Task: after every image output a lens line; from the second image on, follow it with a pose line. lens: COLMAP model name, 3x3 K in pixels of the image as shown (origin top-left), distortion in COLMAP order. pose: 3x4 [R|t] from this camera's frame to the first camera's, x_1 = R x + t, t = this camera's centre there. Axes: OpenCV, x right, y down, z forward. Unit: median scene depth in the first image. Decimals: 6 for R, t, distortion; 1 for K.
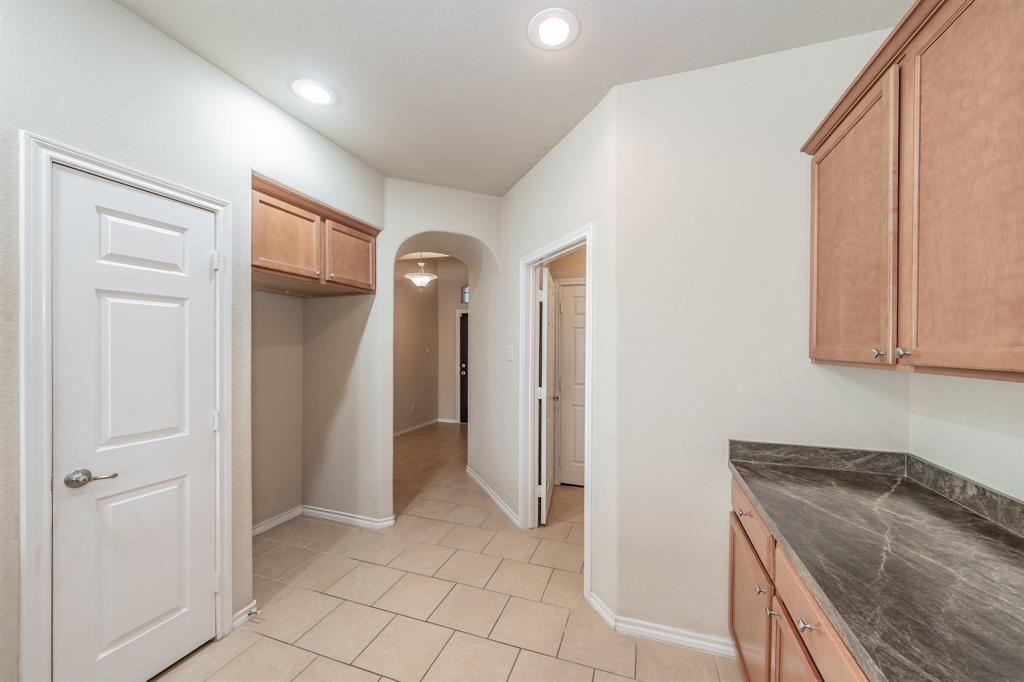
lens RADIAL K [[372.1, 0, 510.3], [0, 372.1, 350.8], [0, 0, 1]] dist [-0.000764, -0.000027]
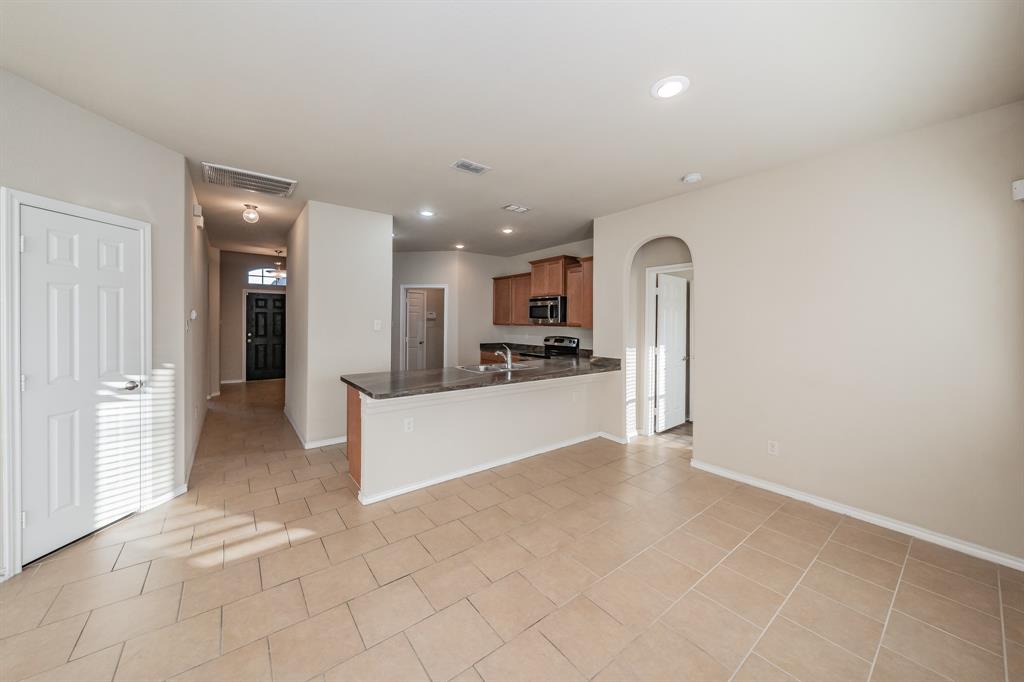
lens RADIAL K [[358.0, 0, 510.0], [0, 358.0, 322.1], [0, 0, 1]] dist [-0.000068, 0.000001]
pose [[0.525585, -0.000366, 0.850741, -2.481644], [0.001588, 0.999999, -0.000551, 0.000352], [-0.850740, 0.001641, 0.525585, -1.313121]]
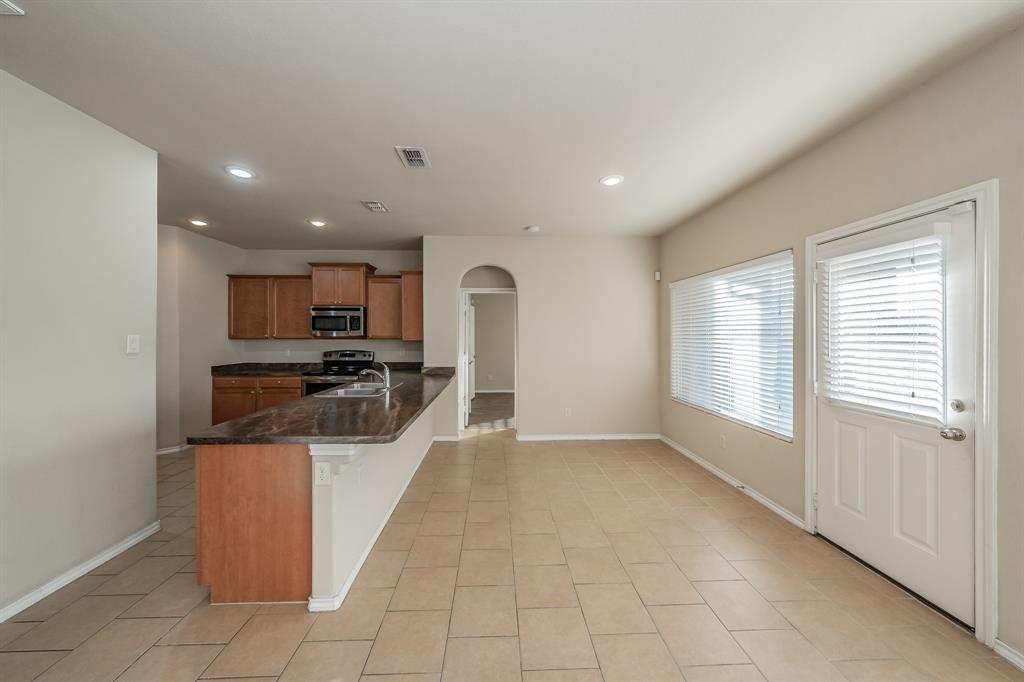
lens RADIAL K [[343.1, 0, 505.5], [0, 343.1, 335.2], [0, 0, 1]] dist [-0.000092, -0.000006]
pose [[-0.374589, -0.004944, 0.927178, -2.591595], [0.007901, 0.999932, 0.008524, -0.010830], [-0.927157, 0.010519, -0.374525, -0.135056]]
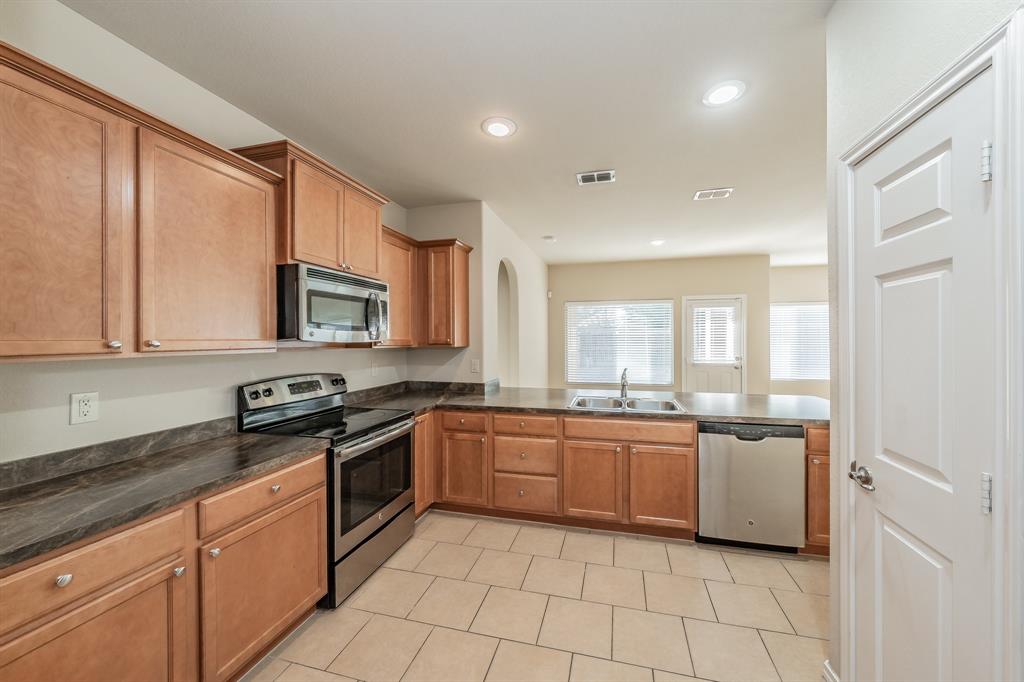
lens RADIAL K [[358.1, 0, 531.8], [0, 358.1, 338.4], [0, 0, 1]] dist [0.000031, -0.000069]
pose [[-0.992998, 0.002668, -0.118105, -0.132313], [0.001595, 0.999957, 0.009181, -0.018352], [0.118125, 0.008928, -0.992959, 1.287766]]
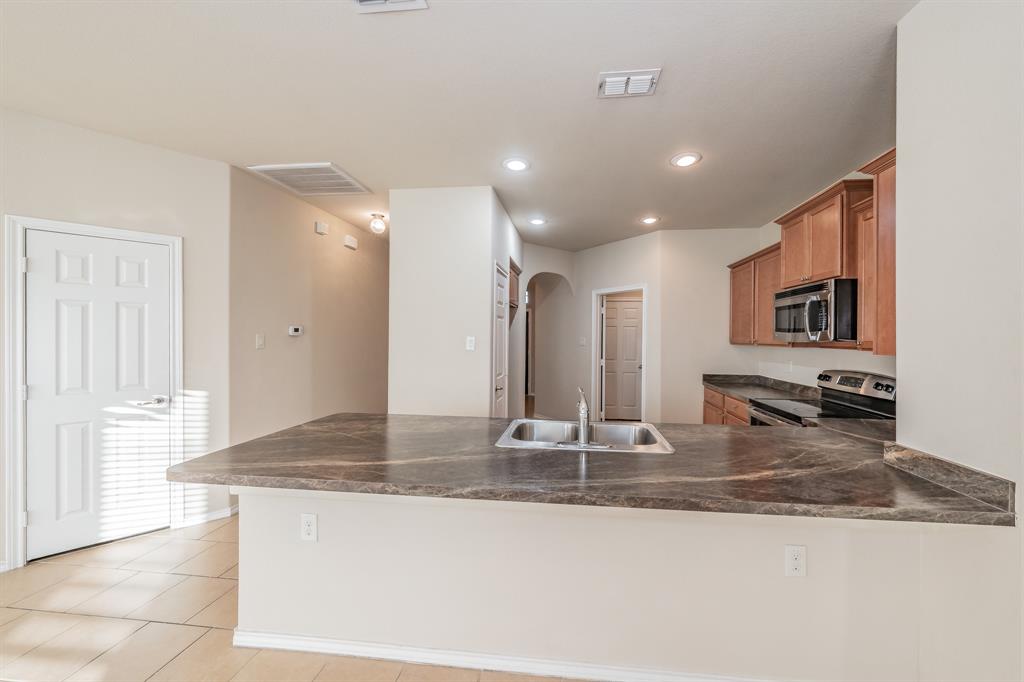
lens RADIAL K [[365.3, 0, 542.1], [0, 365.3, 337.1], [0, 0, 1]] dist [-0.000411, 0.000015]
pose [[0.966260, 0.004163, 0.257536, -1.070695], [-0.002094, 0.999963, -0.008306, 0.003627], [-0.257561, 0.007486, 0.966233, -1.092565]]
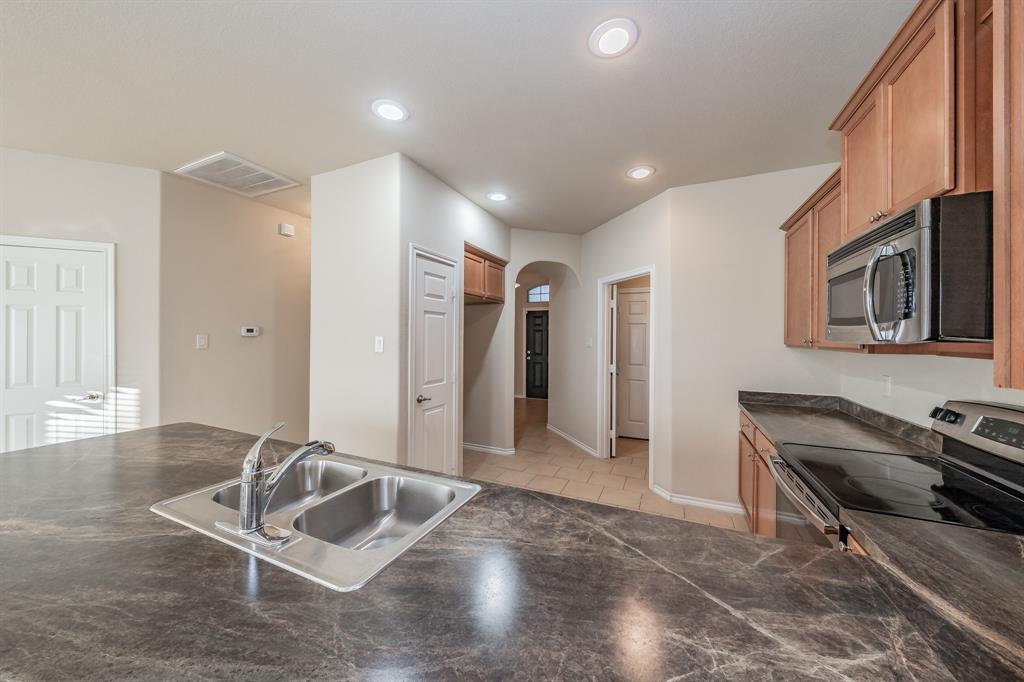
lens RADIAL K [[350.5, 0, 512.9], [0, 350.5, 337.6], [0, 0, 1]] dist [-0.000513, 0.000059]
pose [[0.997141, 0.001629, -0.075552, -0.328527], [-0.002330, 0.999955, -0.009189, 0.004582], [0.075533, 0.009339, 0.997100, -0.687547]]
